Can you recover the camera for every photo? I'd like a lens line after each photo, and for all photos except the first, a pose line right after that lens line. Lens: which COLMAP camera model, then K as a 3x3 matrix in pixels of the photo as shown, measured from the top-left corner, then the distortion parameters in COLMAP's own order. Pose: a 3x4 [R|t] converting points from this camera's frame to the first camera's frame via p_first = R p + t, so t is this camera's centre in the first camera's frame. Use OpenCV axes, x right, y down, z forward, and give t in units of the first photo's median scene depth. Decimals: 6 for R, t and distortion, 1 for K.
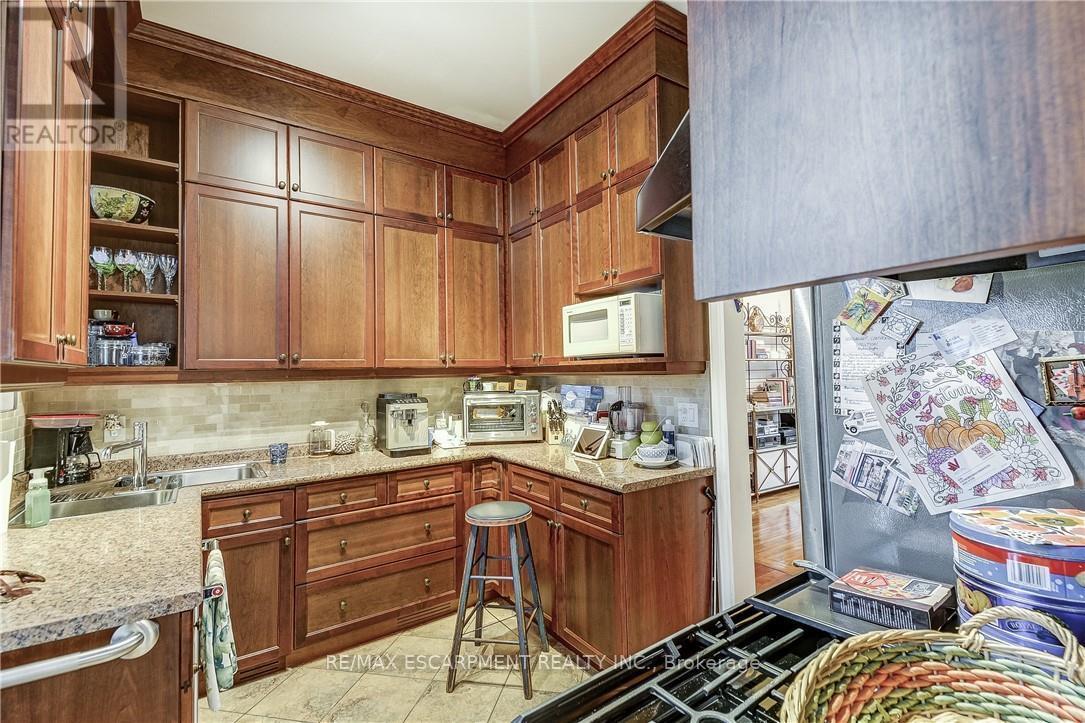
lens RADIAL K [[498.1, 0, 551.1], [0, 498.1, 359.0], [0, 0, 1]] dist [0.059572, -0.027470]
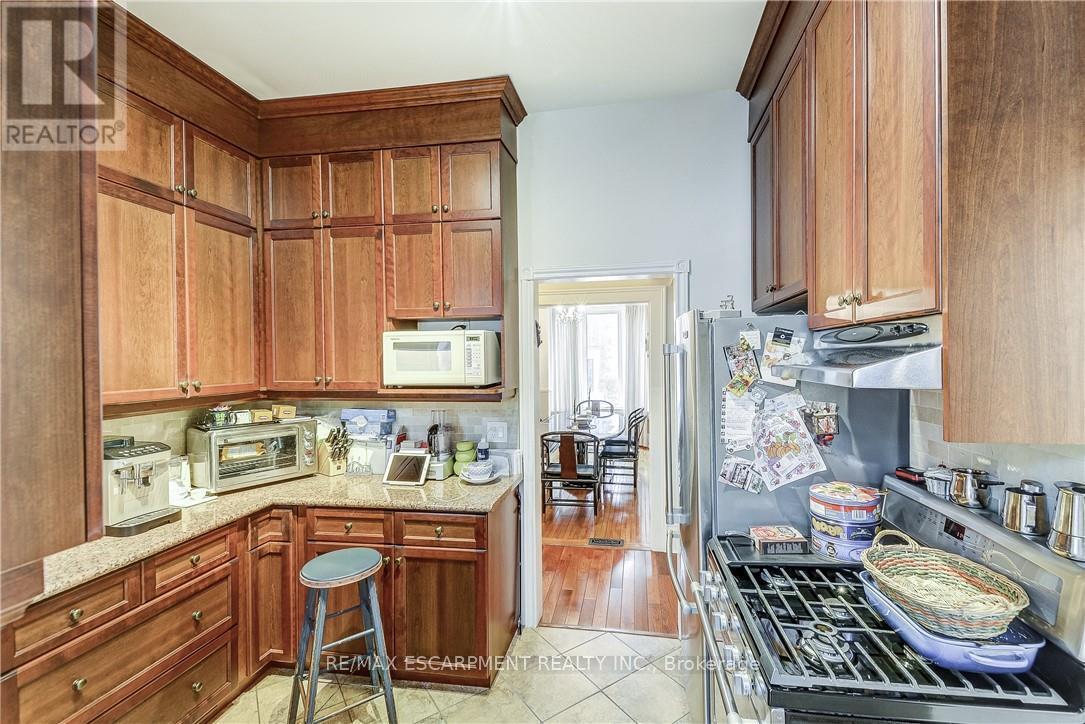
lens RADIAL K [[498.1, 0, 551.1], [0, 498.1, 359.5], [0, 0, 1]] dist [0.059572, -0.027470]
pose [[0.685548, -0.000028, 0.728027, -0.417501], [-0.025861, 0.999368, 0.024391, -0.076831], [-0.727568, -0.035549, 0.685114, 0.099565]]
